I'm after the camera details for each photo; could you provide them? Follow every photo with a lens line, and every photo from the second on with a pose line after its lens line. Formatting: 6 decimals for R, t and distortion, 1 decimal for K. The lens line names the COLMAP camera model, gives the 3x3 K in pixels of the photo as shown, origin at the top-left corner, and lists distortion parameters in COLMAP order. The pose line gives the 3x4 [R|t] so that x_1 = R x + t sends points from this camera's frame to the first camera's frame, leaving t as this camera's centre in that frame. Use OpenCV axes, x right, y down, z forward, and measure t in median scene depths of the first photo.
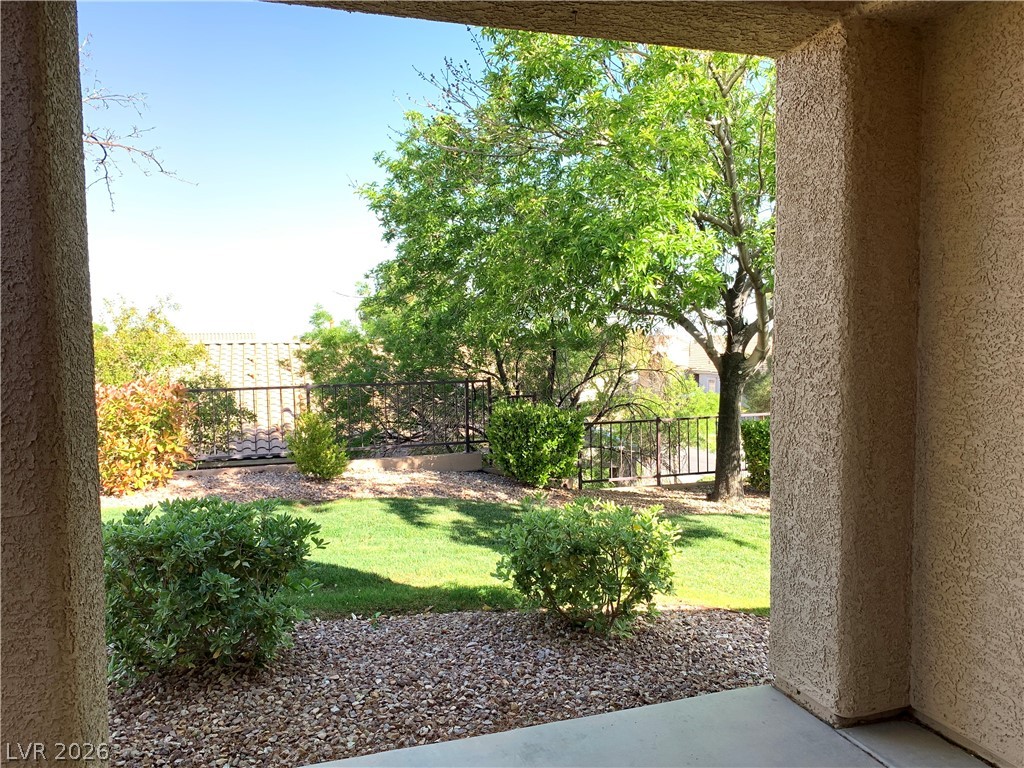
lens RADIAL K [[781.7, 0, 514.6], [0, 781.7, 381.6], [0, 0, 1]] dist [0.040451, -0.046461]
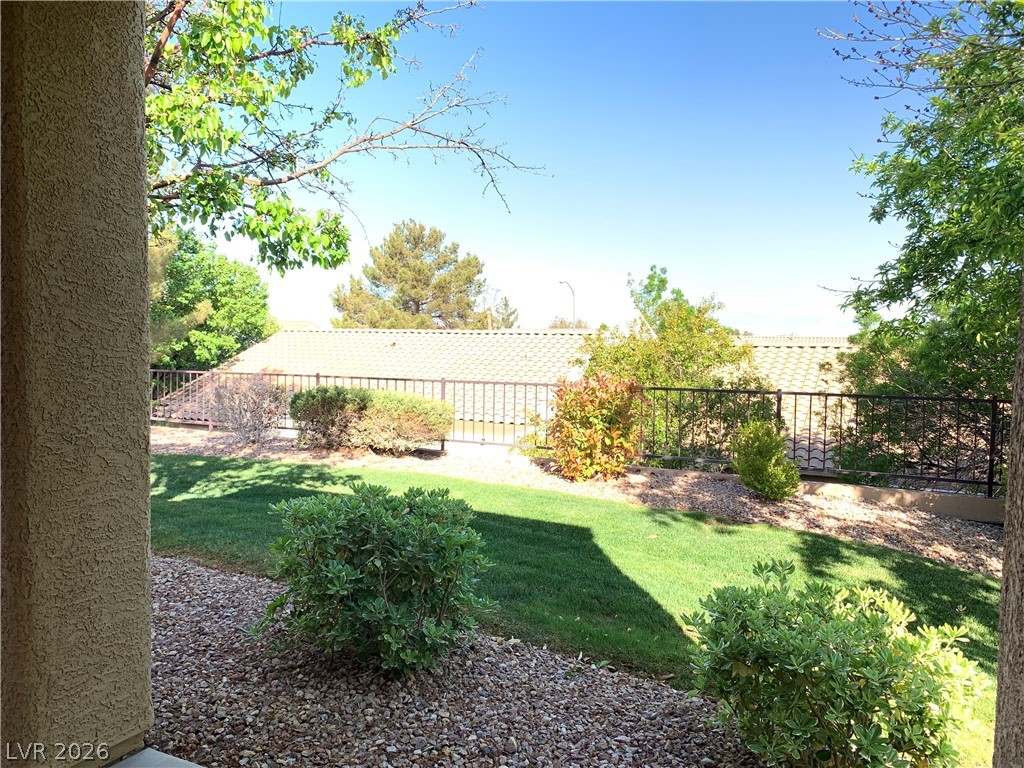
lens RADIAL K [[781.7, 0, 517.7], [0, 781.7, 383.1], [0, 0, 1]] dist [0.040451, -0.046461]
pose [[0.702006, 0.058876, -0.709733, 0.168064], [-0.061692, 0.997858, 0.021757, -0.005885], [0.709494, 0.028511, 0.704135, 0.170791]]
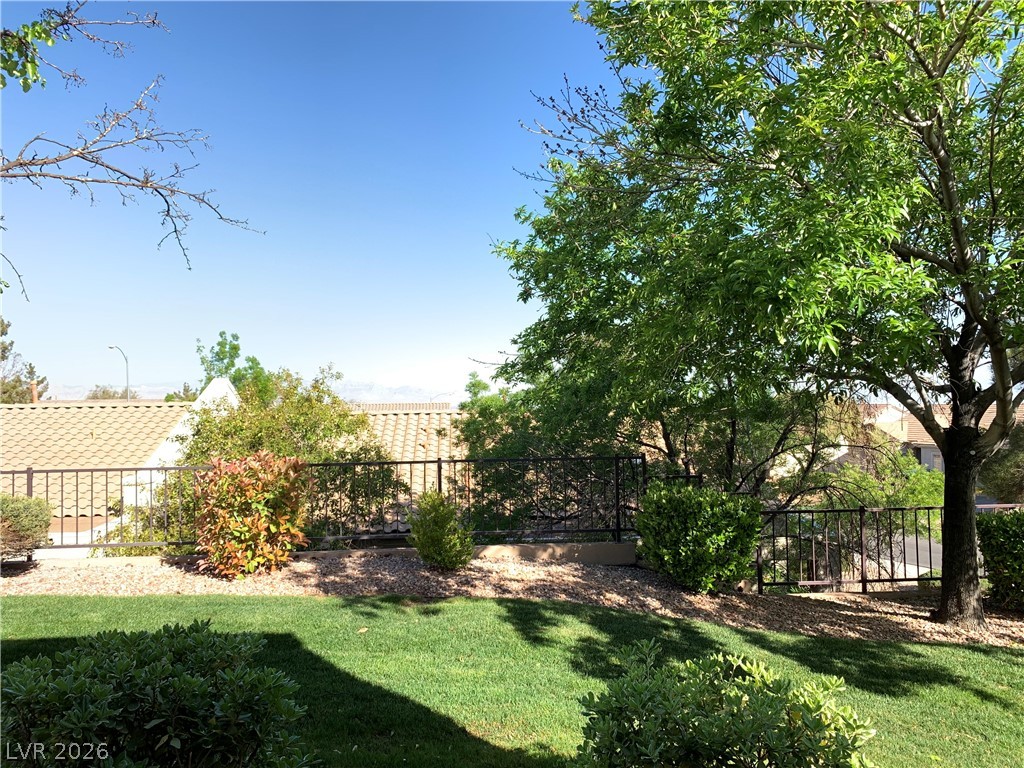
lens RADIAL K [[781.7, 0, 514.2], [0, 781.7, 382.0], [0, 0, 1]] dist [0.040451, -0.046461]
pose [[0.969740, -0.008989, -0.243976, 0.043431], [-0.012378, 0.996227, -0.085901, -0.009538], [0.243828, 0.086322, 0.965969, 0.147348]]
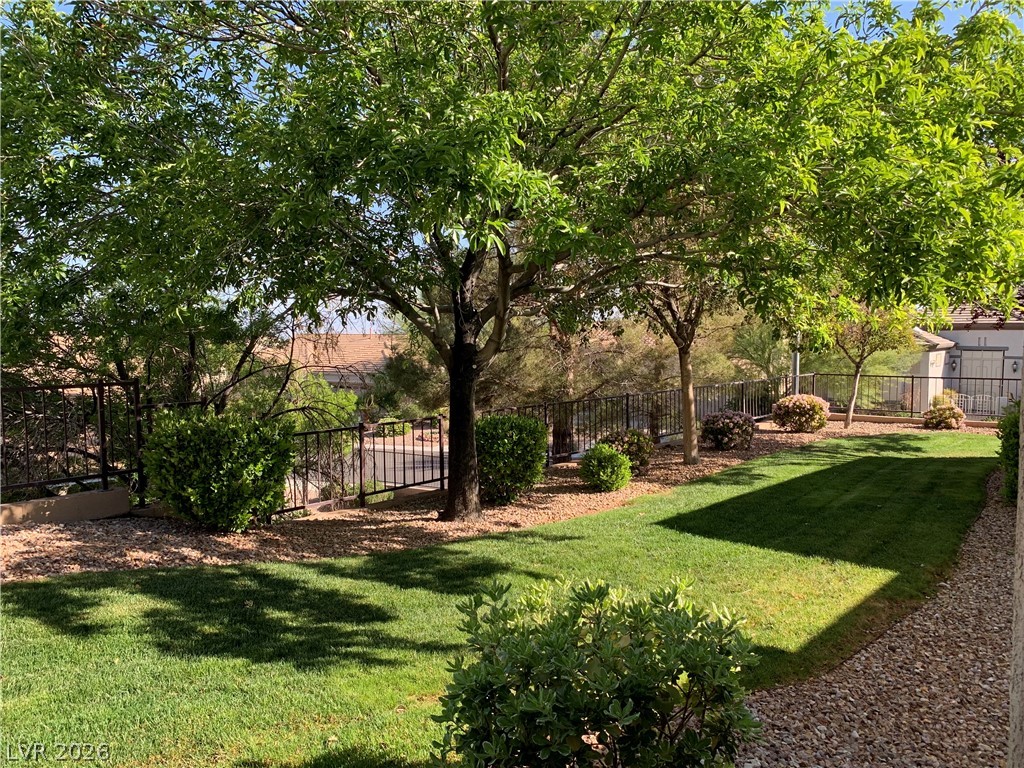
lens RADIAL K [[781.7, 0, 522.2], [0, 781.7, 387.3], [0, 0, 1]] dist [0.040451, -0.046461]
pose [[0.860813, -0.024771, 0.508319, -0.104578], [0.020843, 0.999693, 0.013421, 0.000287], [-0.508495, -0.000959, 0.861065, 0.253430]]
